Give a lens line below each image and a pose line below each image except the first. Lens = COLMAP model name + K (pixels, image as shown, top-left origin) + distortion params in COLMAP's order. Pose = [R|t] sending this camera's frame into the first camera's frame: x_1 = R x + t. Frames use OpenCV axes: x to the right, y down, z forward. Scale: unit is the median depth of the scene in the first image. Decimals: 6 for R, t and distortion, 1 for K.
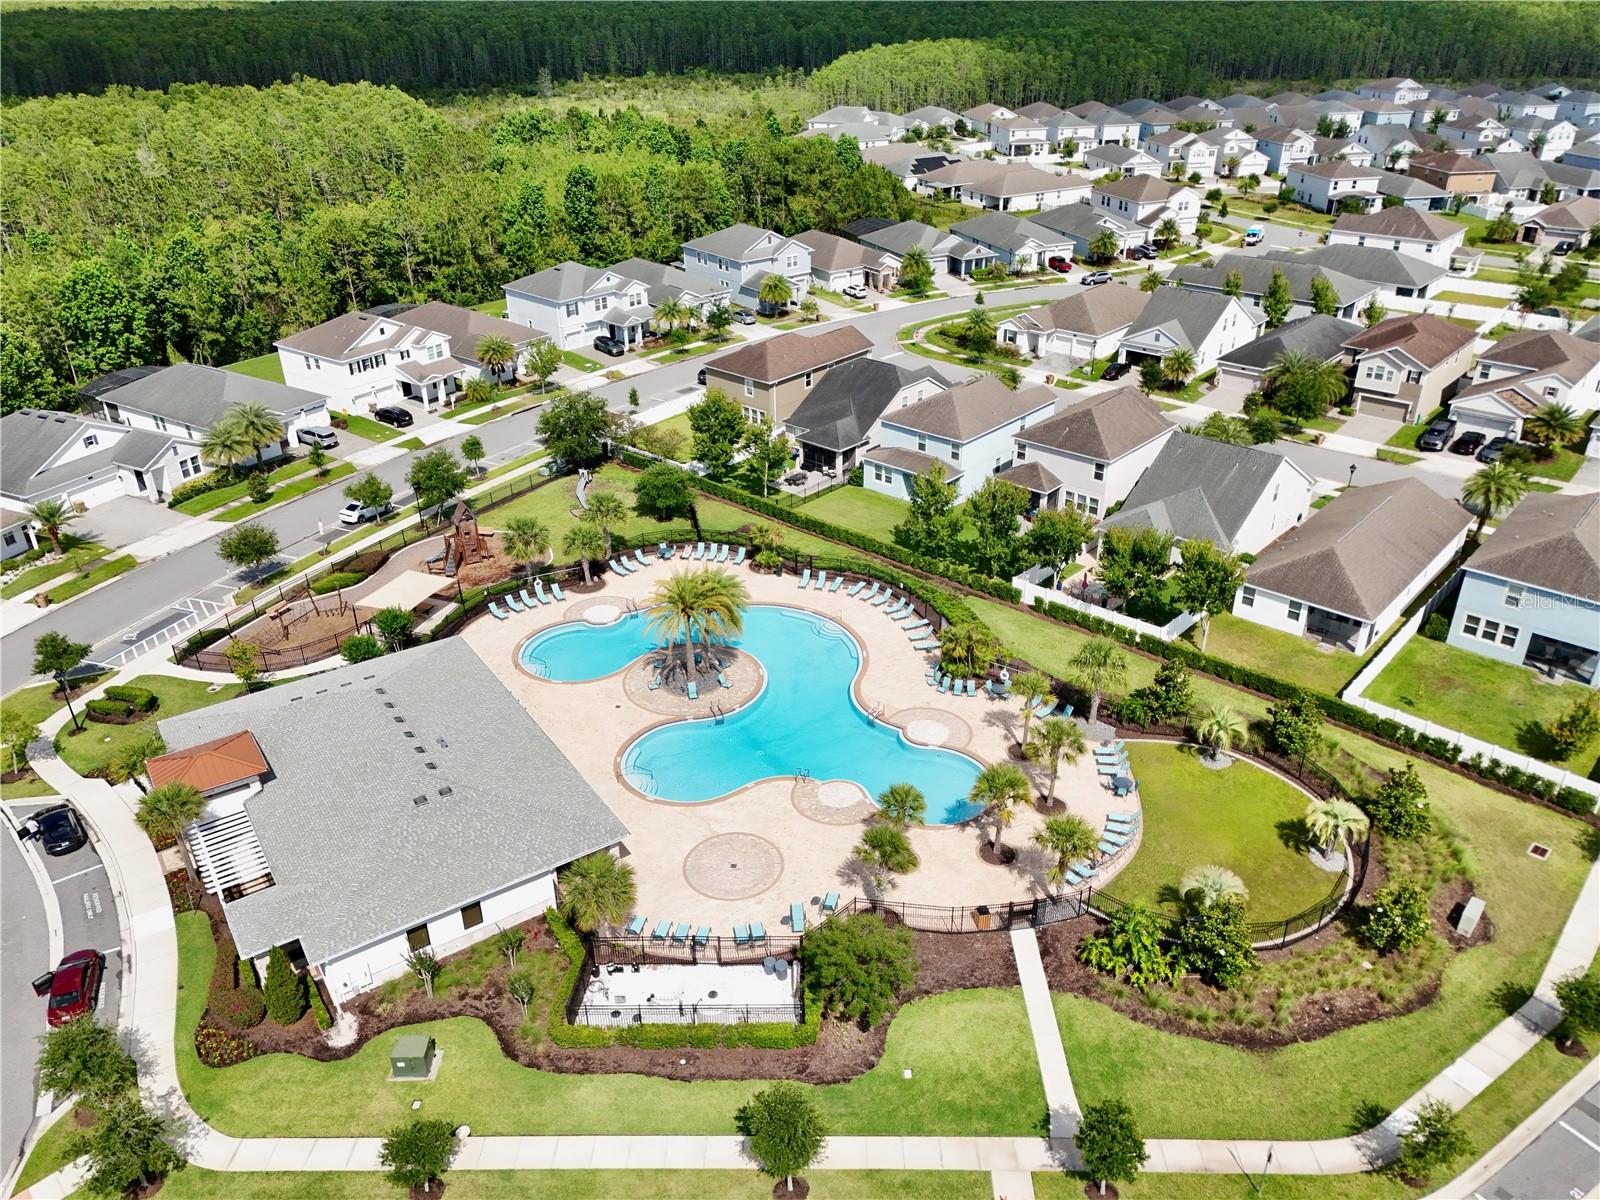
lens RADIAL K [[1173.6, 0, 803.8], [0, 1173.6, 619.1], [0, 0, 1]] dist [0.055119, -0.040002]
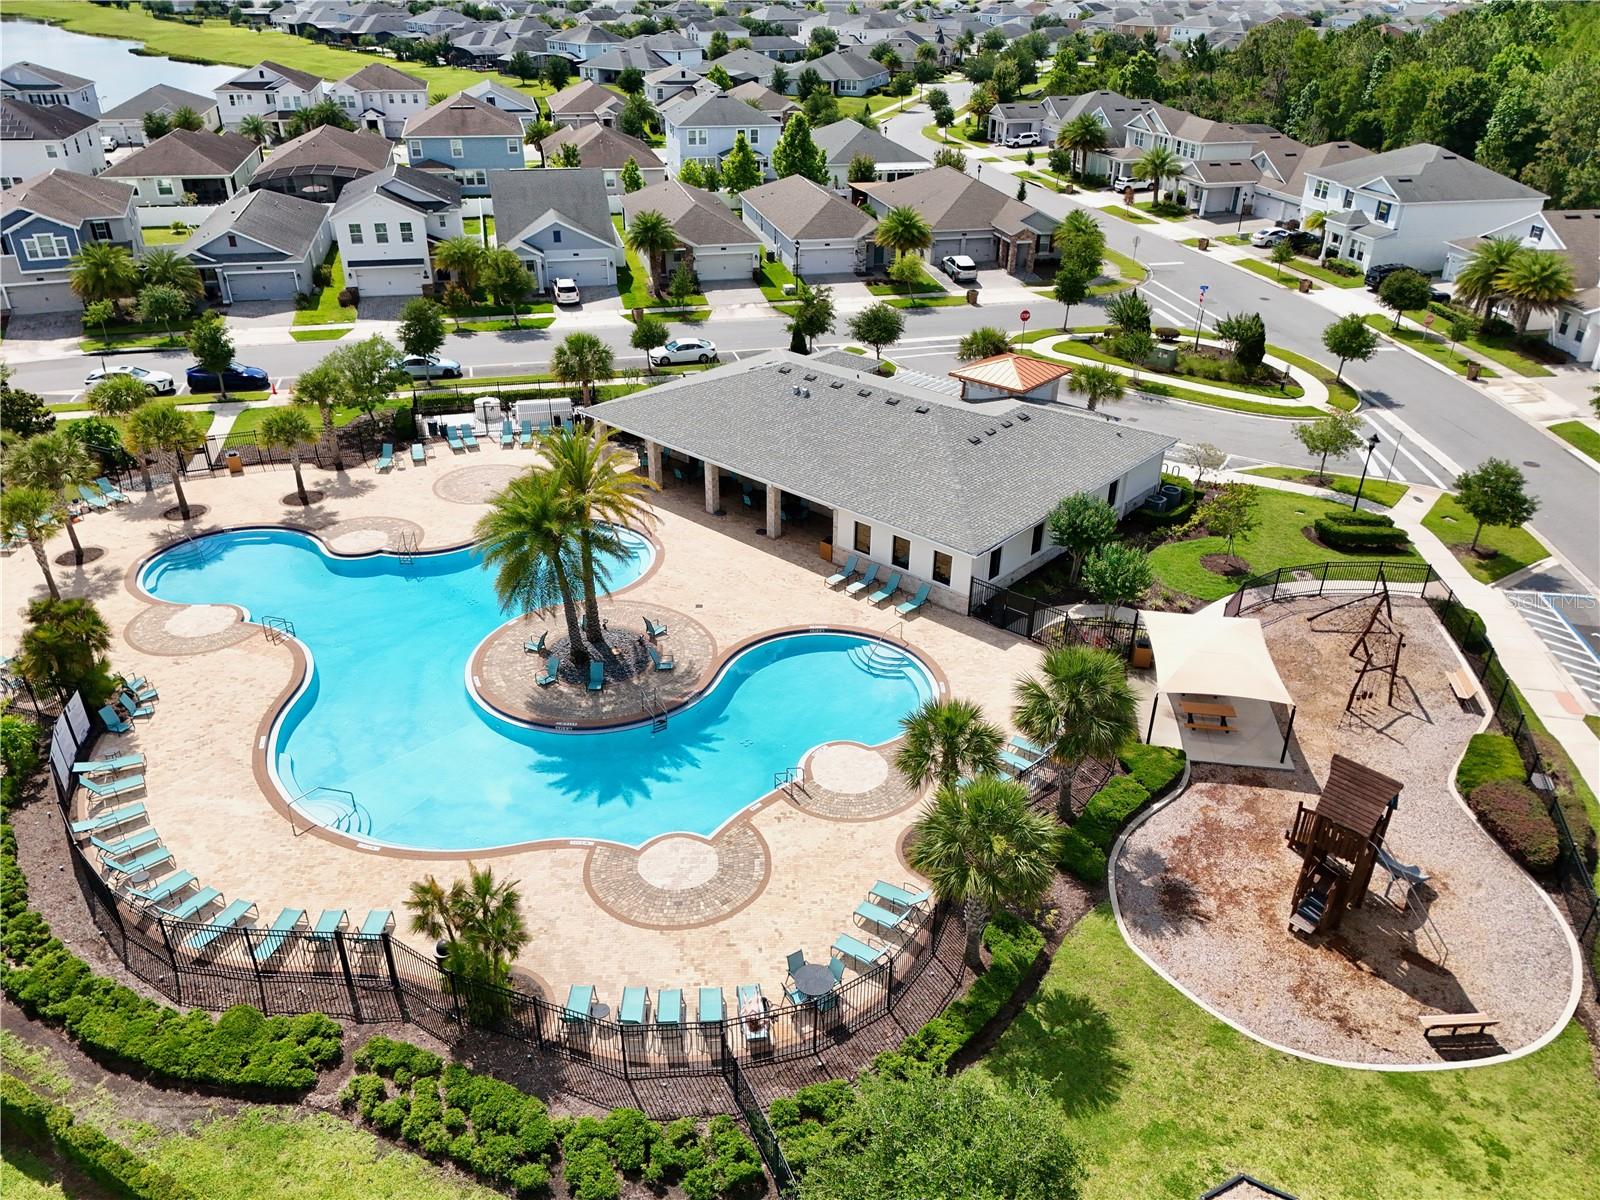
lens RADIAL K [[1183.8, 0, 802.2], [0, 1183.8, 607.6], [0, 0, 1]] dist [0.056229, -0.048388]
pose [[-0.968584, 0.118433, -0.218676, -0.070161], [-0.121927, 0.540230, 0.832638, -0.481771], [0.216747, 0.833142, -0.508818, 1.348378]]
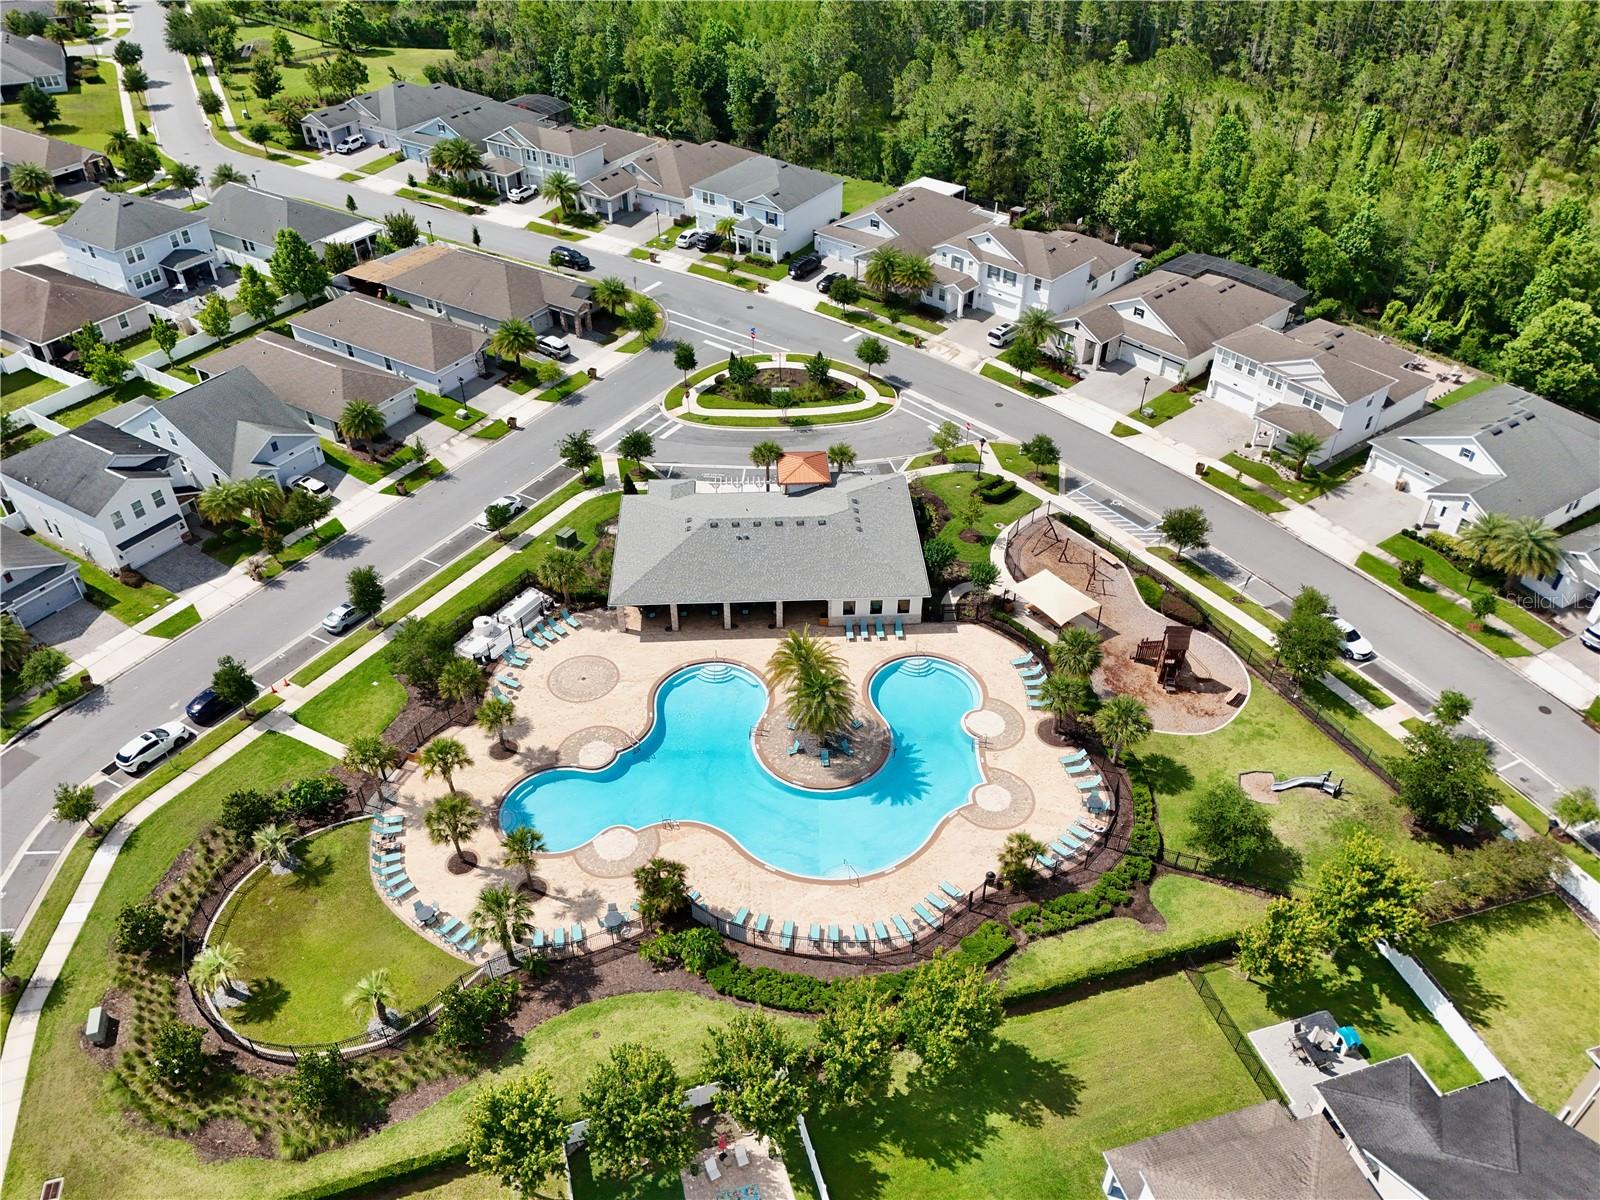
lens RADIAL K [[1183.8, 0, 802.2], [0, 1183.8, 607.6], [0, 0, 1]] dist [0.056229, -0.048388]
pose [[-0.517869, 0.538441, -0.664751, 0.582160], [-0.409441, 0.526273, 0.745248, -0.830344], [0.751112, 0.658117, -0.052081, 0.998209]]
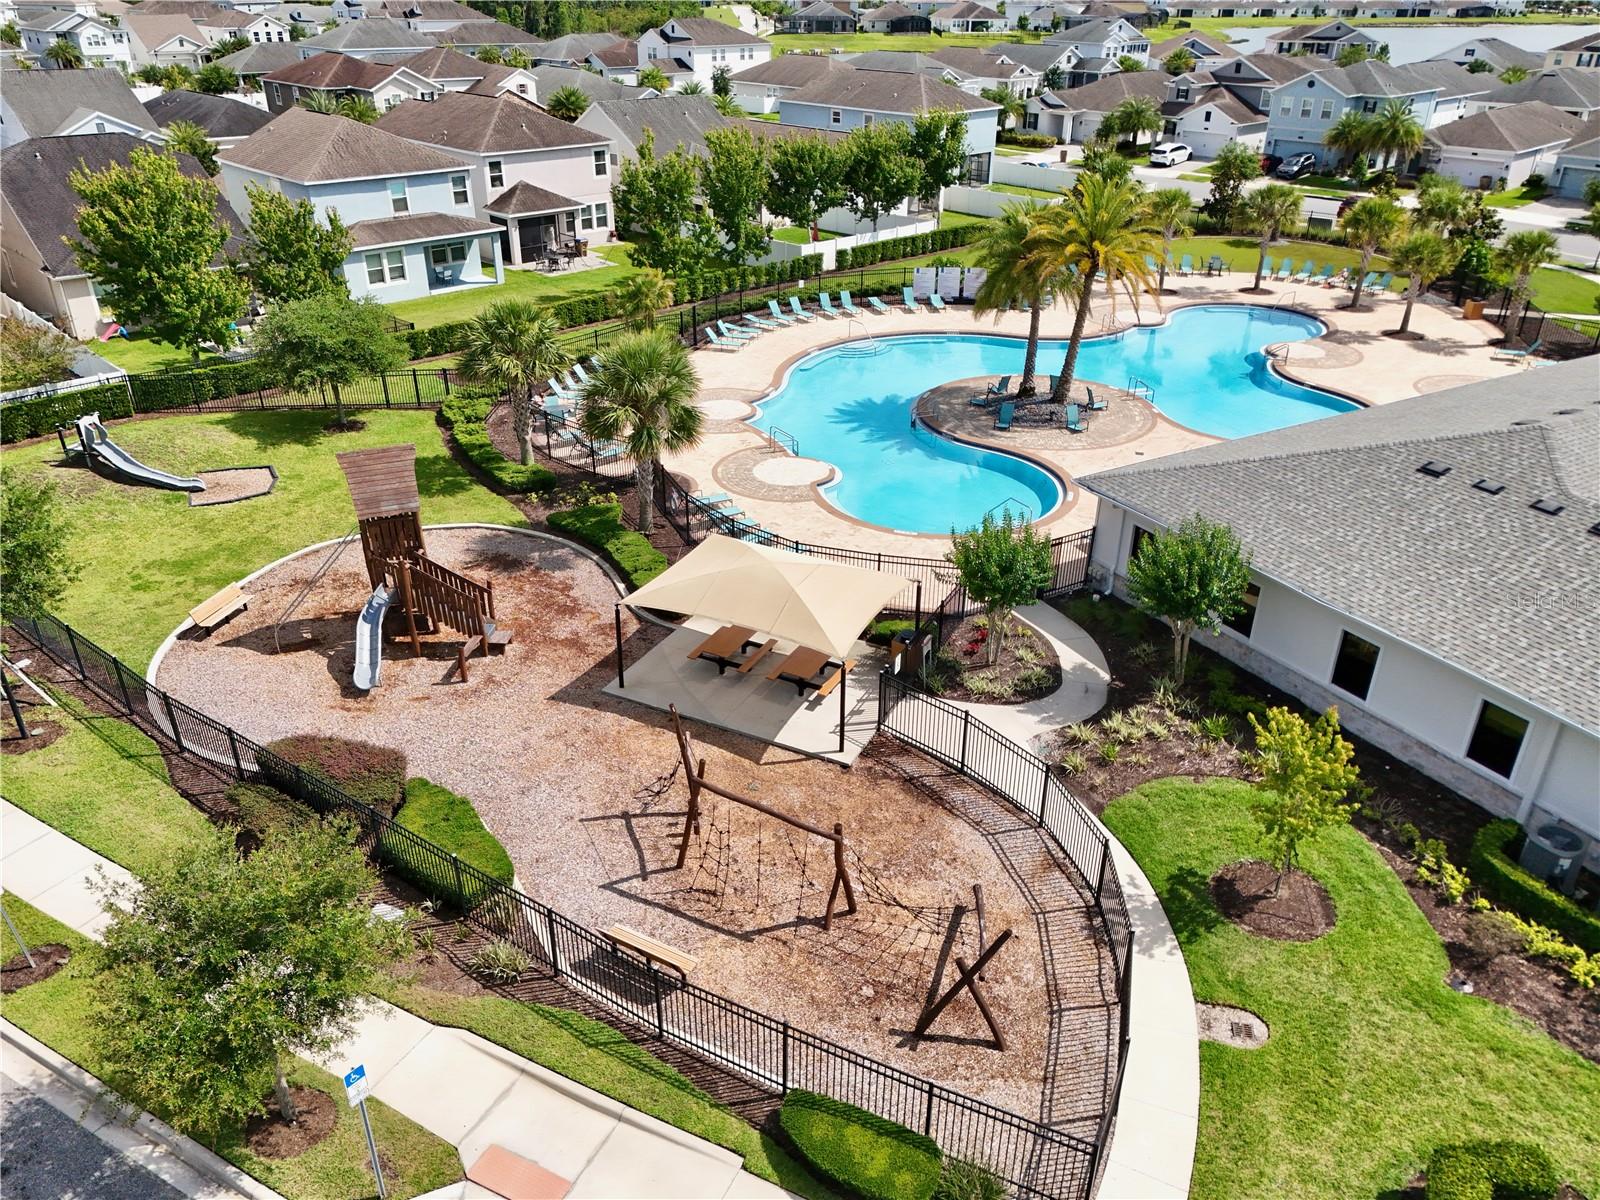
lens RADIAL K [[1173.6, 0, 803.8], [0, 1173.6, 619.1], [0, 0, 1]] dist [0.055119, -0.040002]
pose [[0.074140, -0.468756, 0.880211, -0.710192], [0.473522, 0.793340, 0.382608, -0.156400], [-0.877656, 0.388433, 0.280785, 1.011876]]
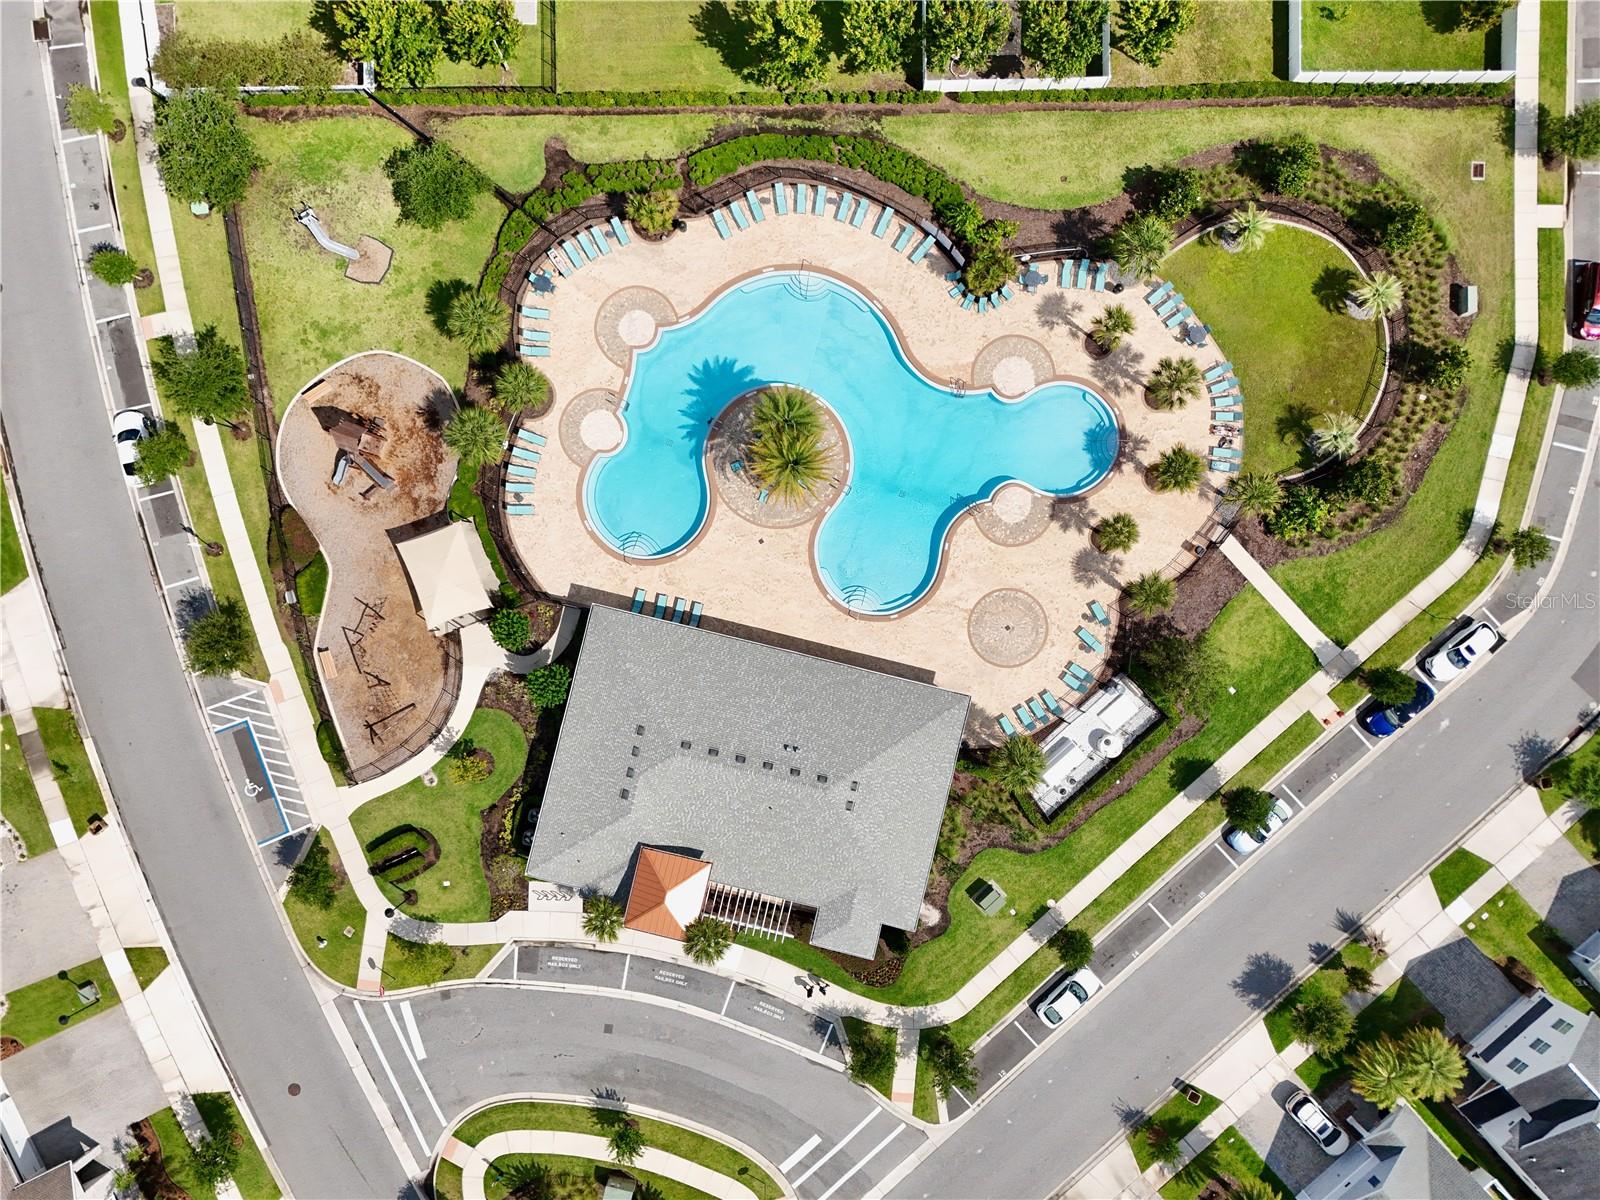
lens RADIAL K [[1173.6, 0, 803.8], [0, 1173.6, 619.1], [0, 0, 1]] dist [0.055119, -0.040002]
pose [[0.739296, -0.673379, -0.001492, -0.175248], [0.320366, 0.349777, 0.880353, -0.797943], [-0.592289, -0.651320, 0.474317, 0.441438]]
